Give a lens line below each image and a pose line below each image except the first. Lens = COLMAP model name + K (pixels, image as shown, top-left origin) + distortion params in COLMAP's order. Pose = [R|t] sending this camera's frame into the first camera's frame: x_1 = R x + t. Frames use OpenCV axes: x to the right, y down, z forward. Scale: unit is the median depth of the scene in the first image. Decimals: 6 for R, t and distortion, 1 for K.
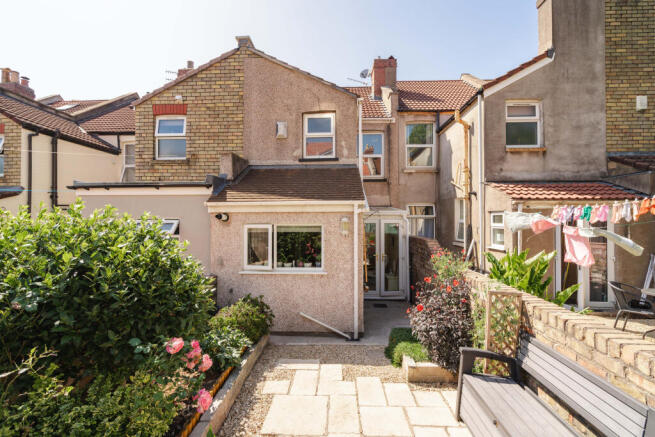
lens RADIAL K [[298.4, 0, 327.5], [0, 298.4, 218.5], [0, 0, 1]] dist [0.000148, 0.001835]
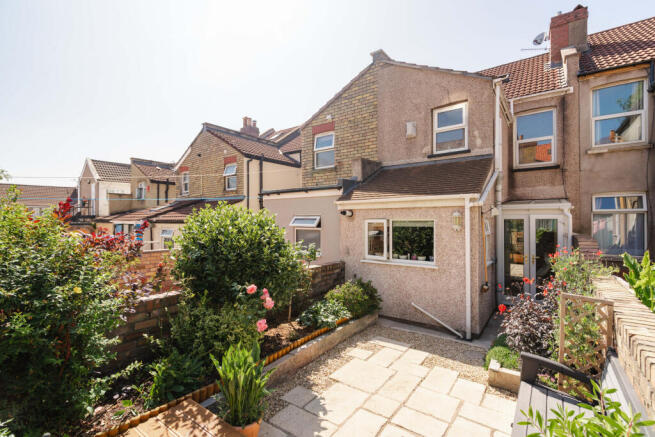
lens RADIAL K [[298.4, 0, 327.5], [0, 298.4, 218.5], [0, 0, 1]] dist [0.000148, 0.001835]
pose [[0.829825, -0.003179, -0.558015, 0.186419], [0.005877, 0.999978, 0.003043, 0.009110], [0.557993, -0.005805, 0.829825, -0.029599]]
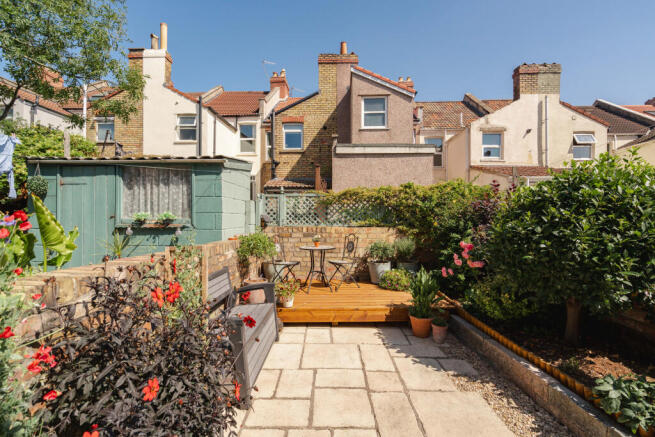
lens RADIAL K [[298.4, 0, 327.5], [0, 298.4, 218.5], [0, 0, 1]] dist [0.000148, 0.001835]
pose [[-0.998970, 0.001411, -0.045357, 0.105151], [0.001947, 0.999929, -0.011783, 0.069906], [0.045337, -0.011859, -0.998901, 0.720239]]
